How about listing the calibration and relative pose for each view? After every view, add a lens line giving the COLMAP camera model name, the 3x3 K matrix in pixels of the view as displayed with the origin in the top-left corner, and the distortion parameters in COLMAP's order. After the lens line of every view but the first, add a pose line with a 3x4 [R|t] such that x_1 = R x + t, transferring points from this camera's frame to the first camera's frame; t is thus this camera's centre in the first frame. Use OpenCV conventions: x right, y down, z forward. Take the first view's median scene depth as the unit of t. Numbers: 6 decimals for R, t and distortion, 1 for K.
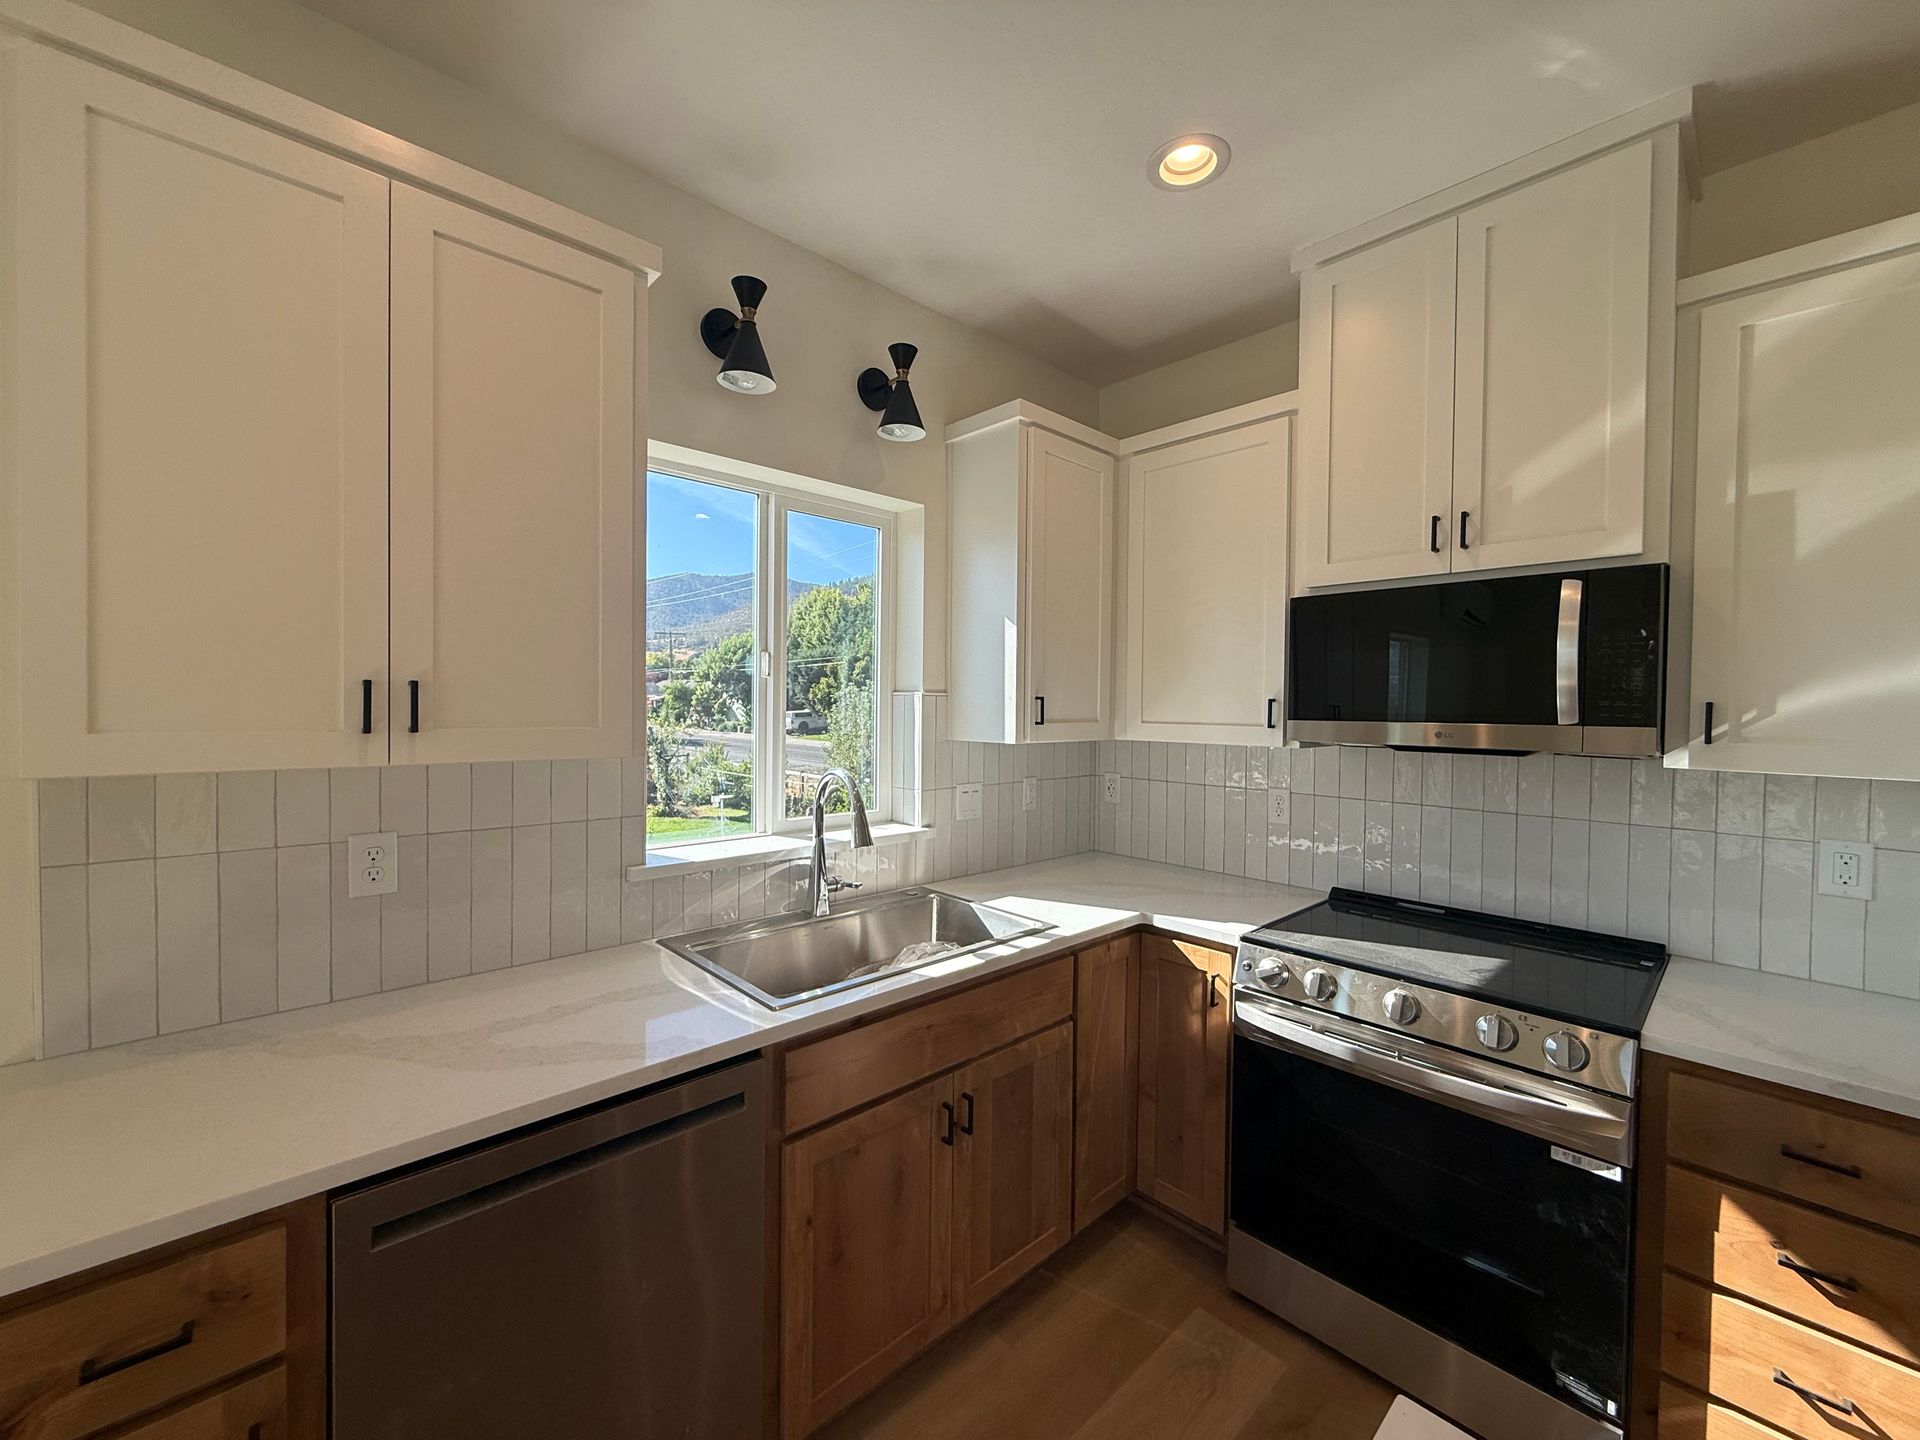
lens RADIAL K [[764.7, 0, 956.2], [0, 764.7, 718.0], [0, 0, 1]] dist [0.000926, -0.000190]
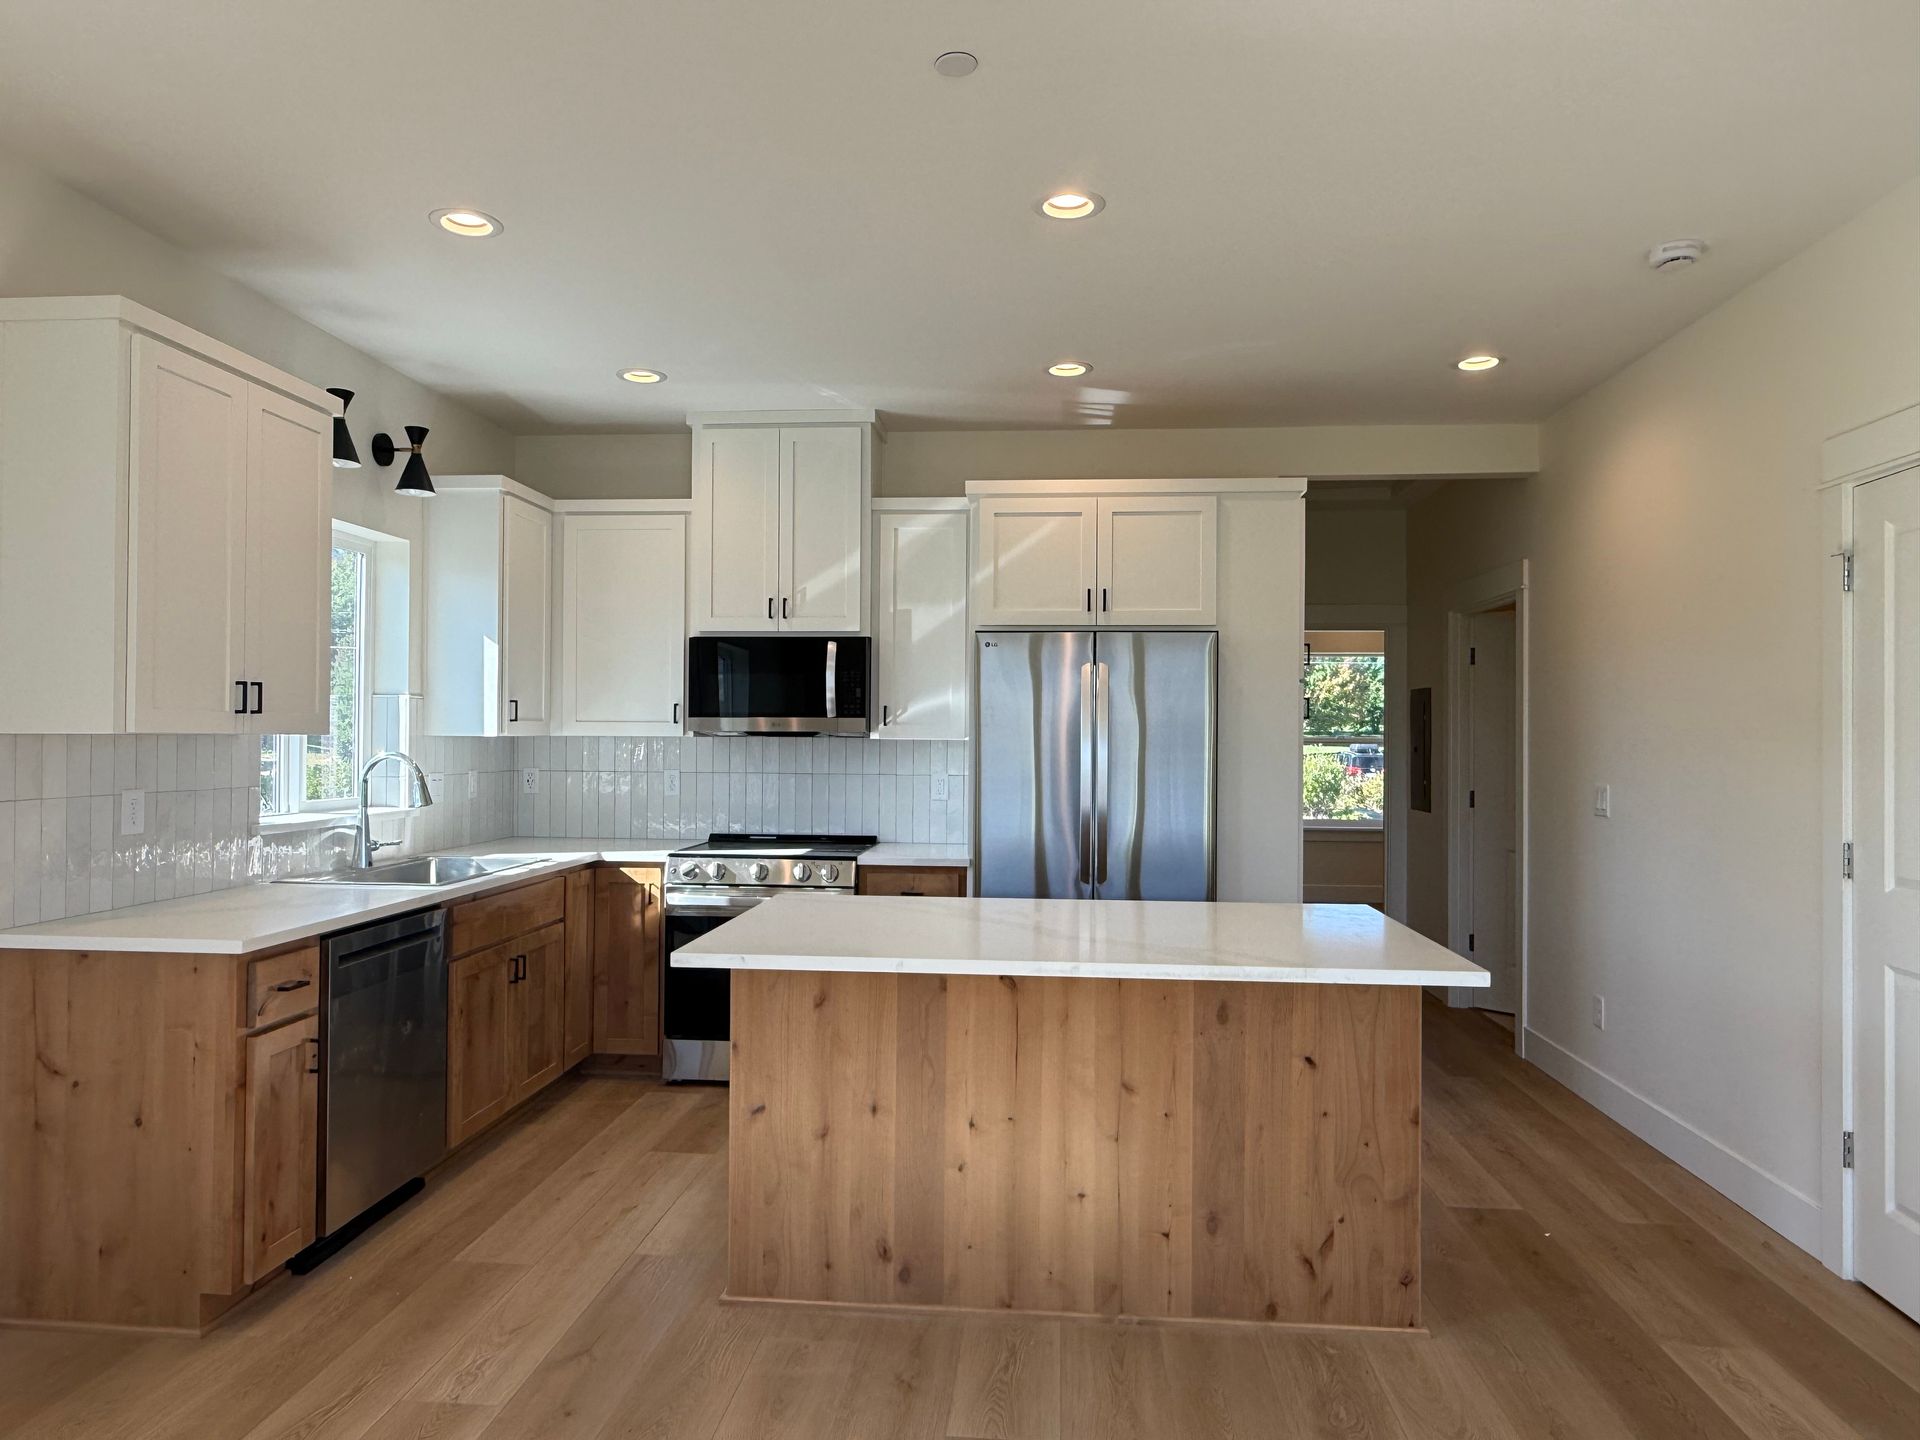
lens RADIAL K [[1220.6, 0, 954.2], [0, 1220.6, 723.4], [0, 0, 1]] dist [-0.001265, 0.003739]
pose [[0.742122, 0.000045, 0.670265, -0.845905], [0.013617, 0.999793, -0.015144, 0.062229], [-0.670127, 0.020366, 0.741967, -1.220605]]
